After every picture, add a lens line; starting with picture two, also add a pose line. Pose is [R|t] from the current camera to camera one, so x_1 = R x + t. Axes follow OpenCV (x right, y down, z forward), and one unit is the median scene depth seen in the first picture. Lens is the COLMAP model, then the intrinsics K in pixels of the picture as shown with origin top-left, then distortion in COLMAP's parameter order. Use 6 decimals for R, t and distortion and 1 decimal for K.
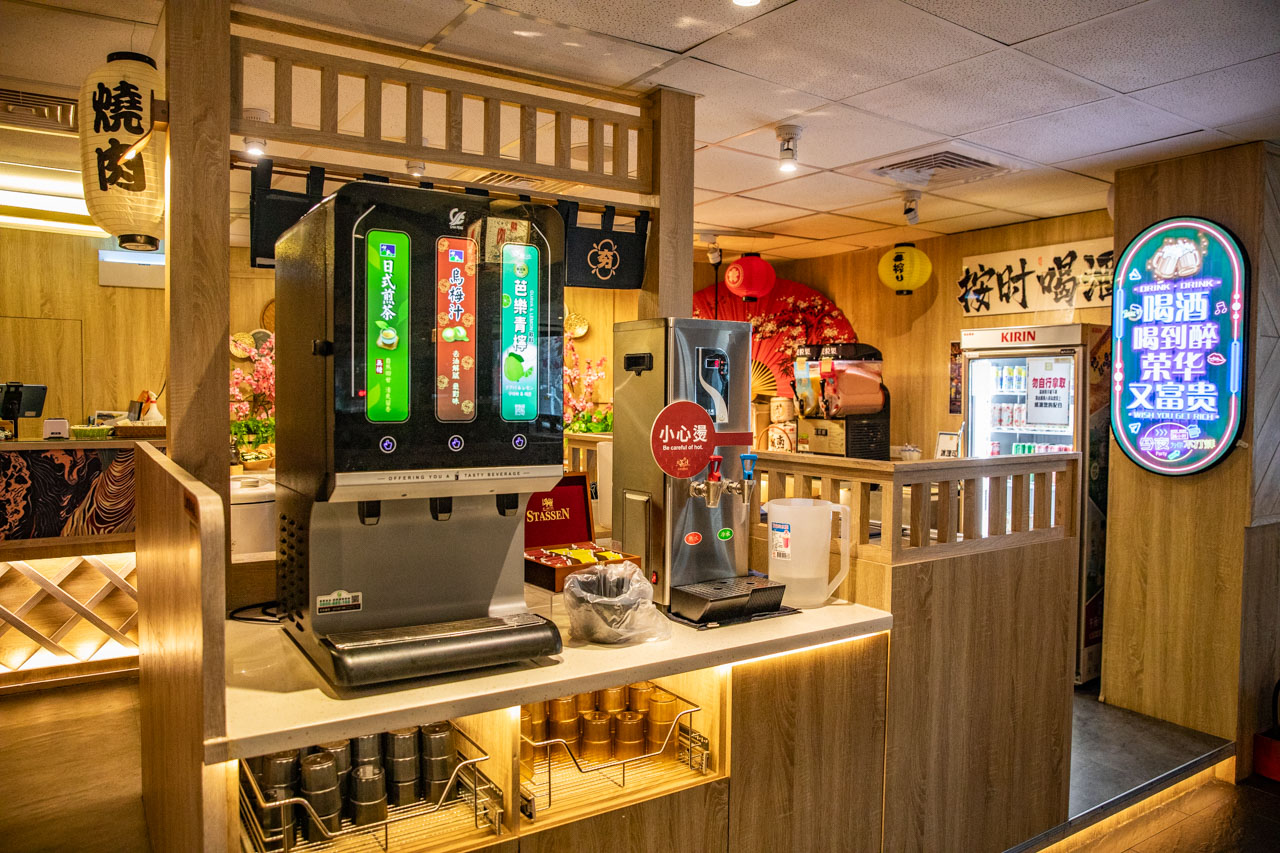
lens RADIAL K [[934.6, 0, 642.1], [0, 934.6, 428.5], [0, 0, 1]] dist [-0.032523, -0.000229]
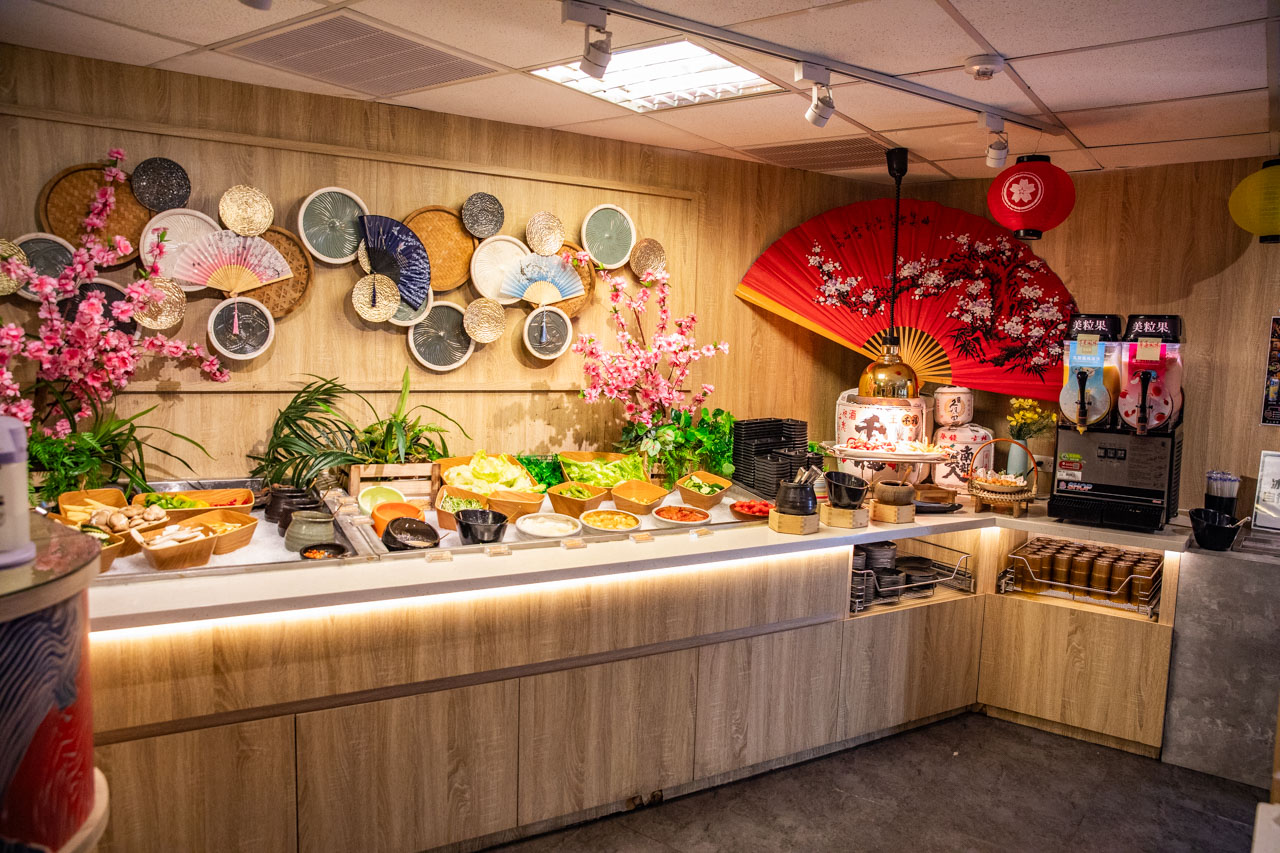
lens RADIAL K [[909.4, 0, 645.6], [0, 909.4, 423.7], [0, 0, 1]] dist [-0.047641, 0.014344]
pose [[0.938155, -0.009487, 0.346086, -0.281553], [-0.011741, 0.998178, 0.059189, -0.043072], [-0.346016, -0.059592, 0.936334, 0.478385]]
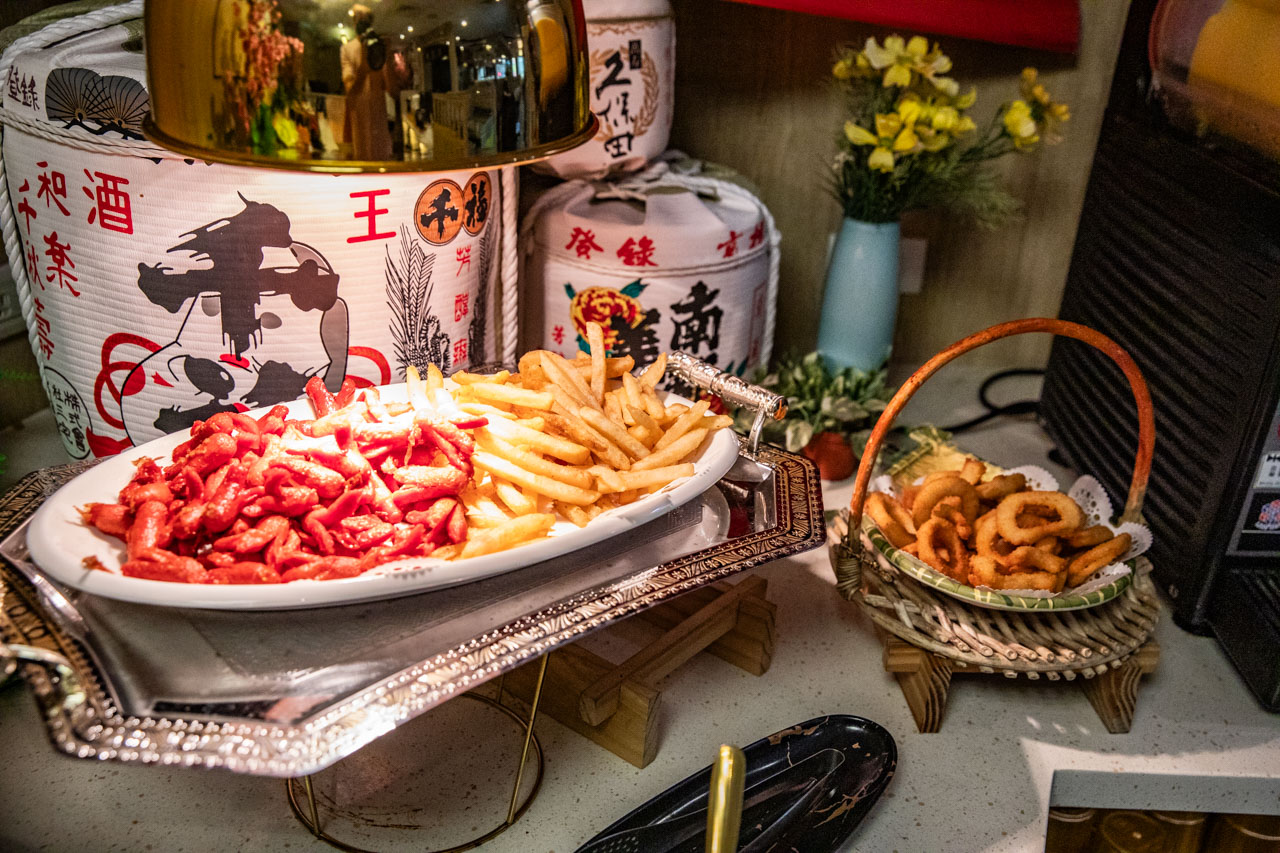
lens RADIAL K [[1202.6, 0, 643.2], [0, 1202.6, 426.8], [0, 0, 1]] dist [0.004708, 0.000000]
pose [[0.525844, -0.338509, 0.780320, -0.005809], [-0.023633, 0.911228, 0.411224, -0.047337], [-0.850253, -0.234681, 0.471164, 0.906279]]
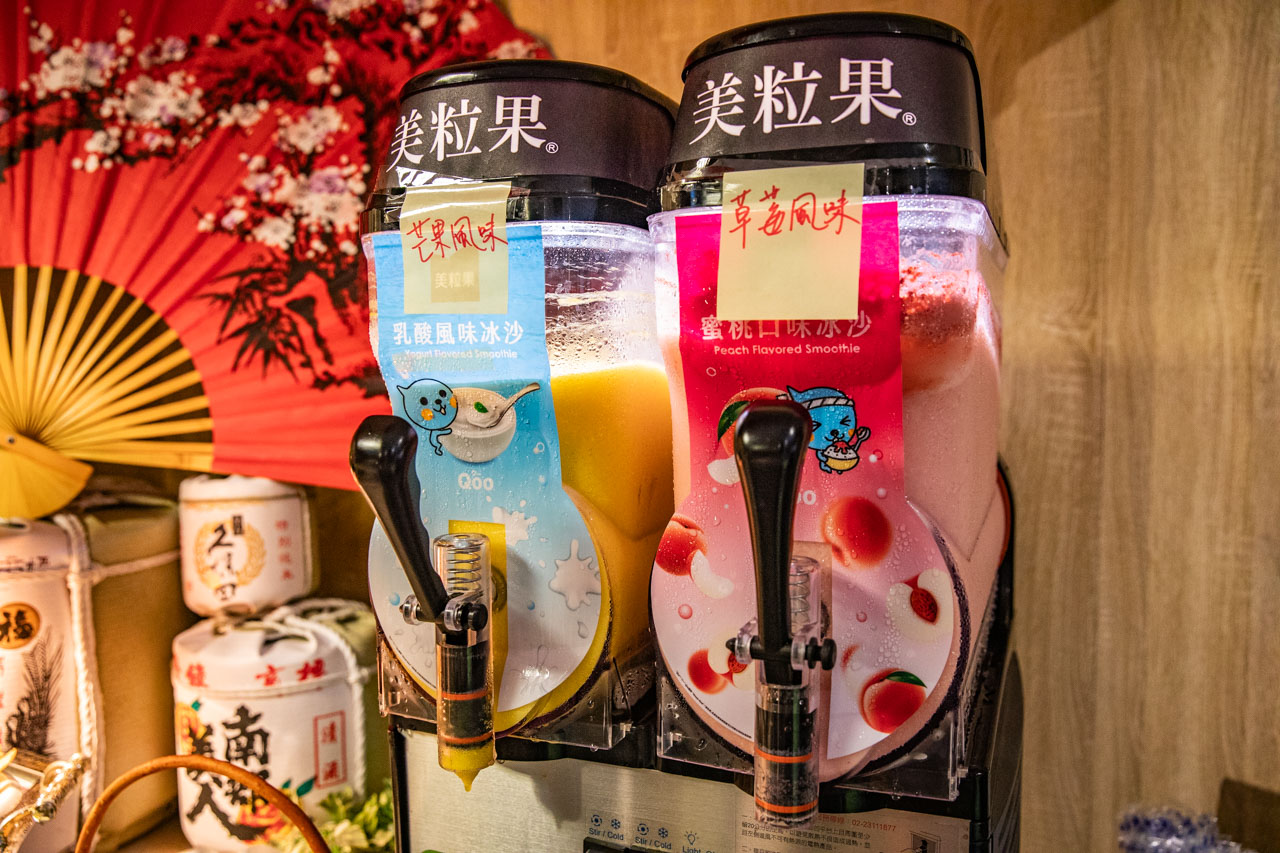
lens RADIAL K [[959.7, 0, 648.0], [0, 959.7, 429.0], [0, 0, 1]] dist [-0.047235, 0.005300]
pose [[0.846304, -0.036129, 0.531473, 0.118522], [0.026649, 0.999320, 0.025497, -0.045900], [-0.532033, -0.007415, 0.846691, 0.804464]]
